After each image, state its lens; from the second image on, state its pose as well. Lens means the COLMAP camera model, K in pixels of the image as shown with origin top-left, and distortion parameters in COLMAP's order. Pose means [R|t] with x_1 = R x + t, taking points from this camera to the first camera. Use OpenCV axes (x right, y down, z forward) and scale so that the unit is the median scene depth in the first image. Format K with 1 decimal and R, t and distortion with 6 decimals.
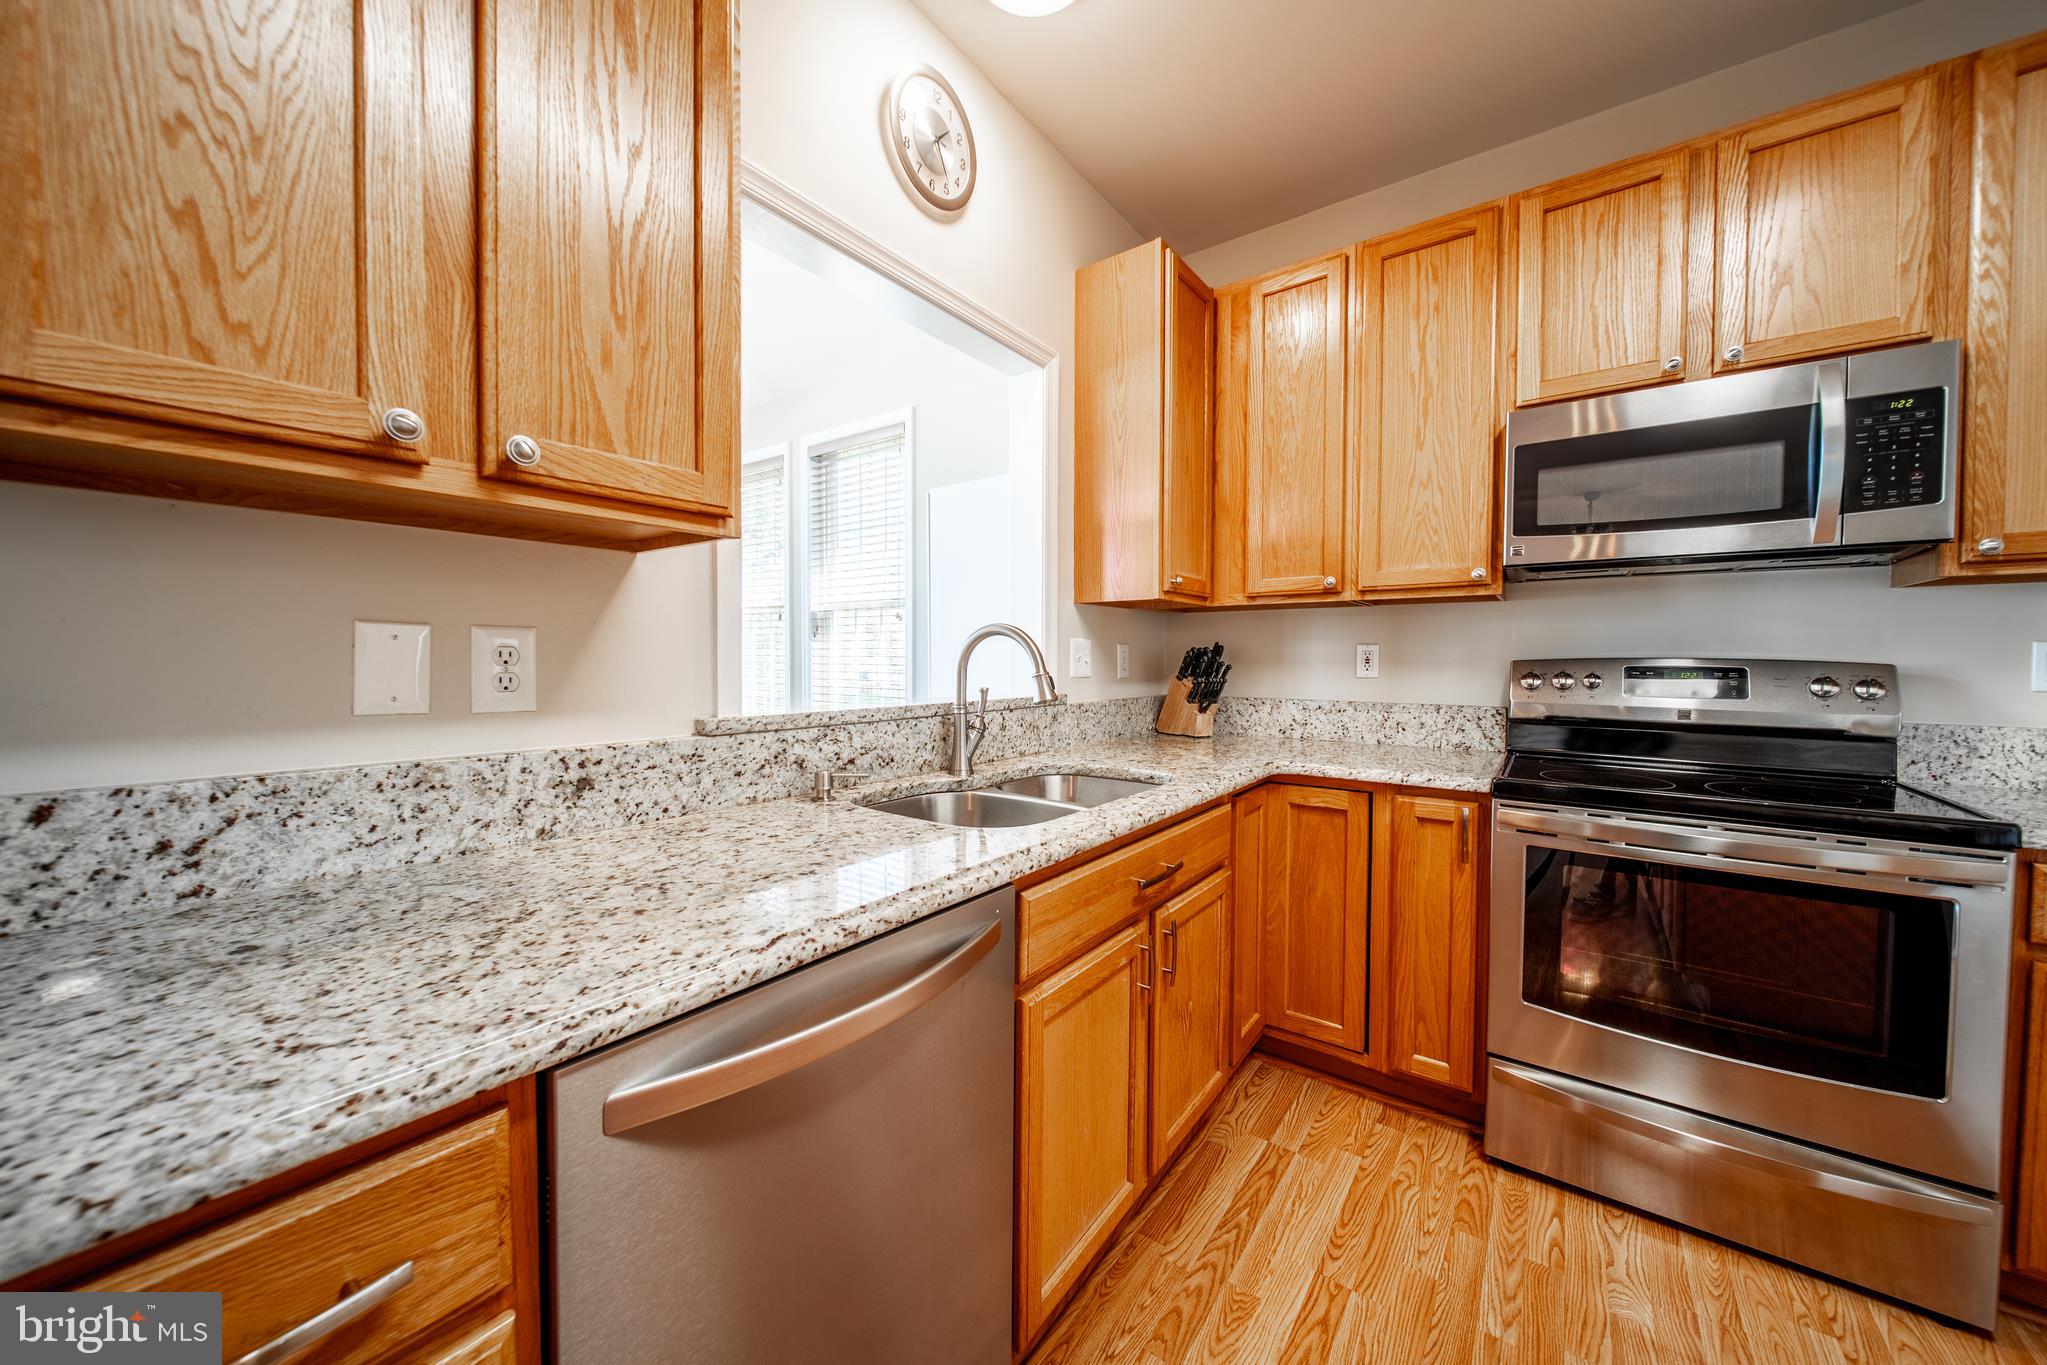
lens RADIAL K [[718.4, 0, 1018.3], [0, 718.4, 675.5], [0, 0, 1]] dist [0.000390, -0.002324]
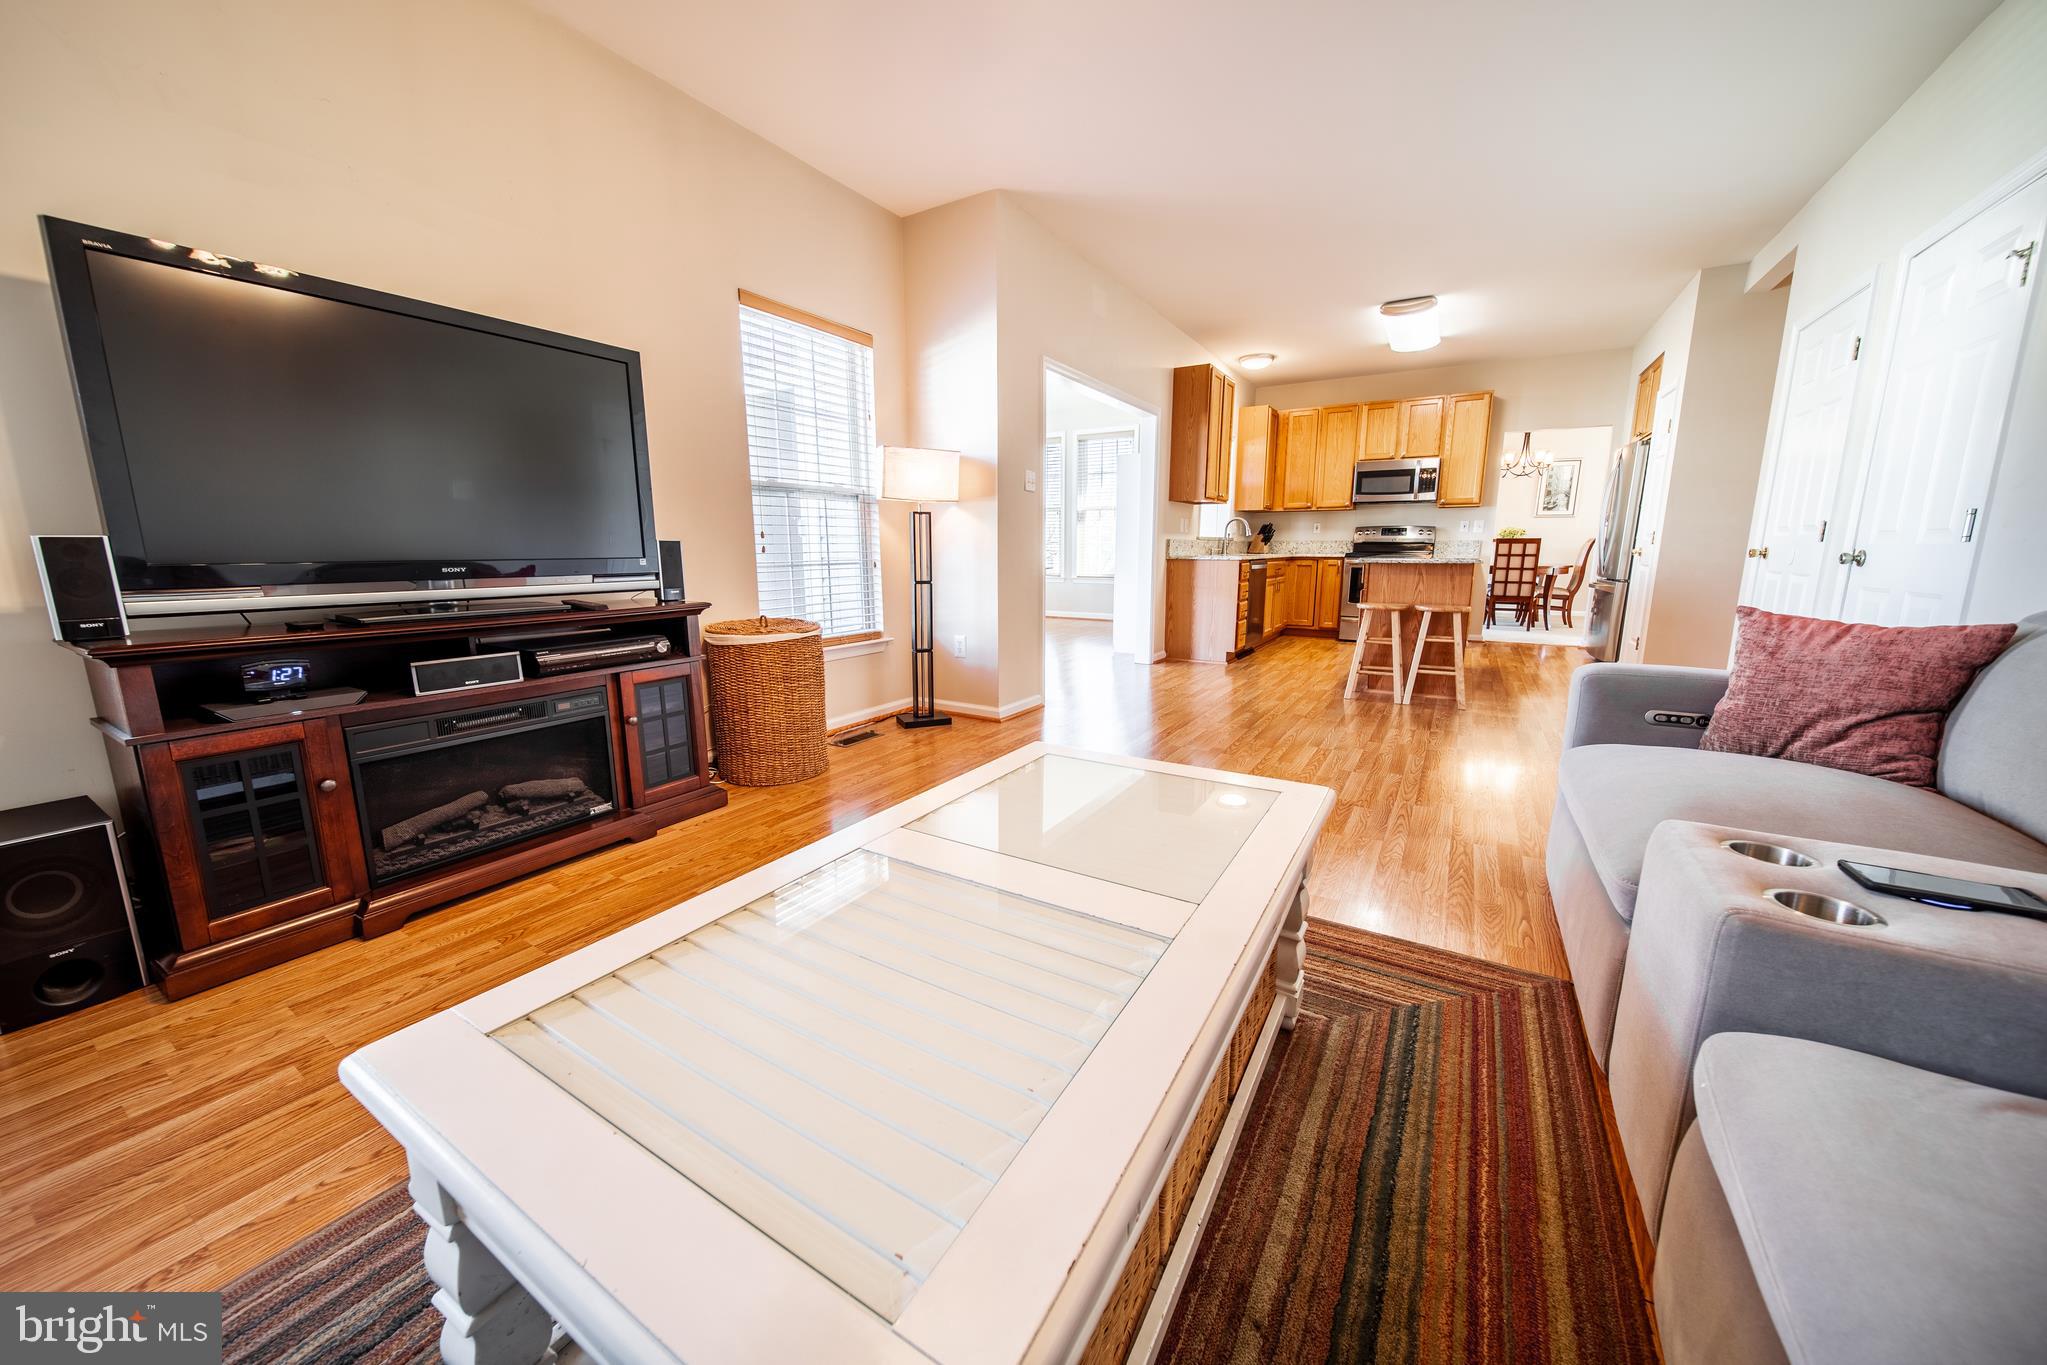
lens RADIAL K [[718.4, 0, 1018.3], [0, 718.4, 675.5], [0, 0, 1]] dist [0.000390, -0.002324]
pose [[0.995259, -0.022751, 0.094563, -1.963515], [0.008081, 0.988238, 0.152708, 0.217669], [-0.096925, -0.151220, 0.983737, -3.611186]]
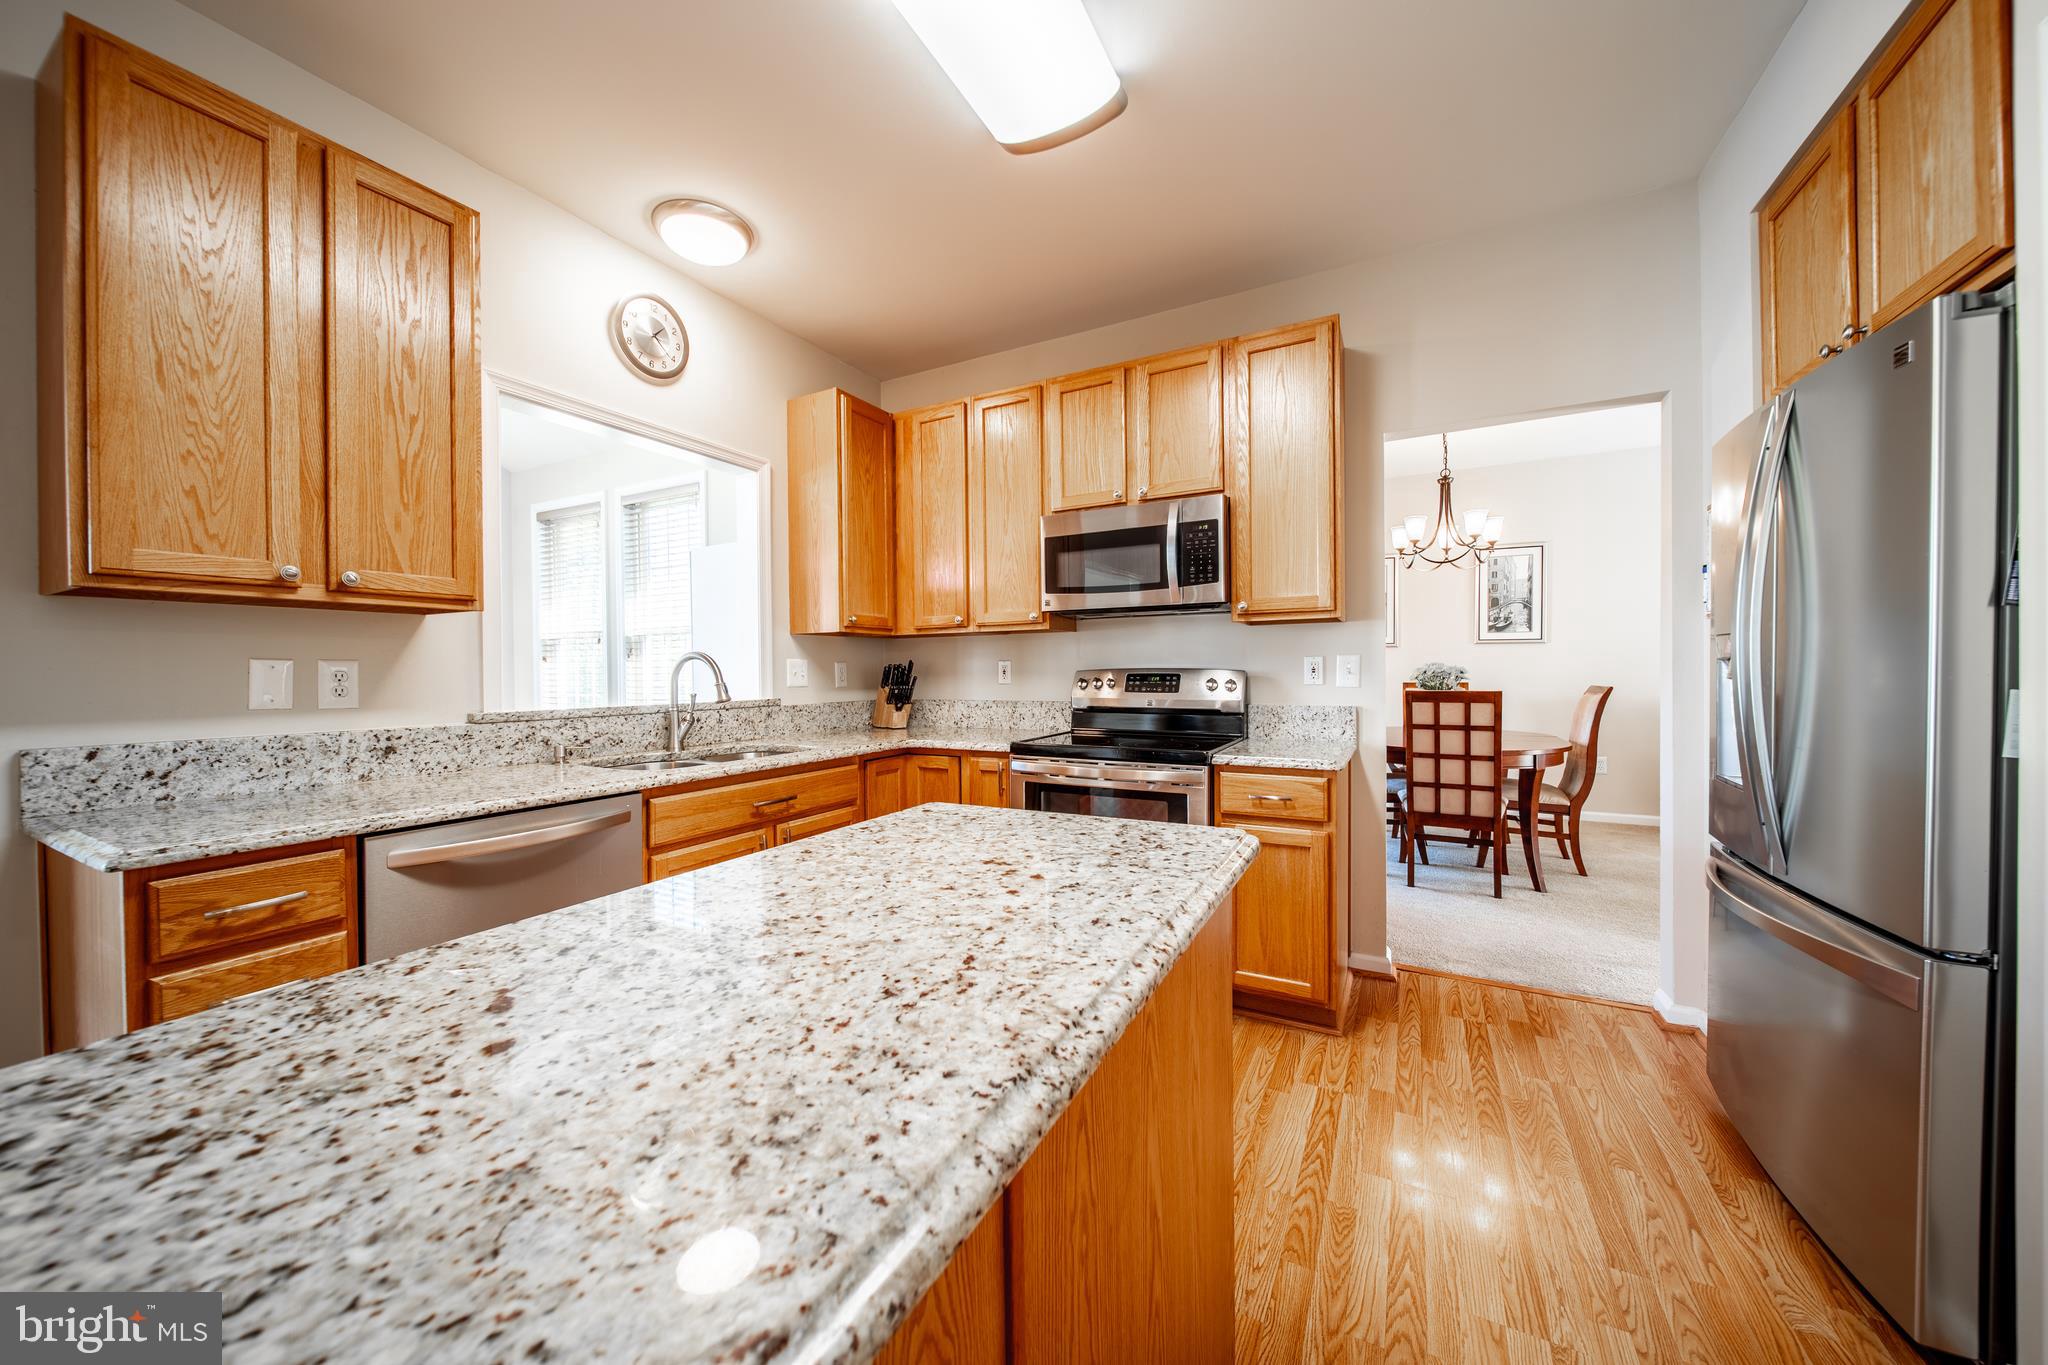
lens RADIAL K [[716.0, 0, 1018.3], [0, 716.0, 676.1], [0, 0, 1]] dist [0.000599, -0.002646]
pose [[0.988839, -0.014003, 0.148329, 0.485886], [0.016799, 0.999704, -0.017617, 0.021741], [-0.148038, 0.019912, 0.988781, -0.707911]]
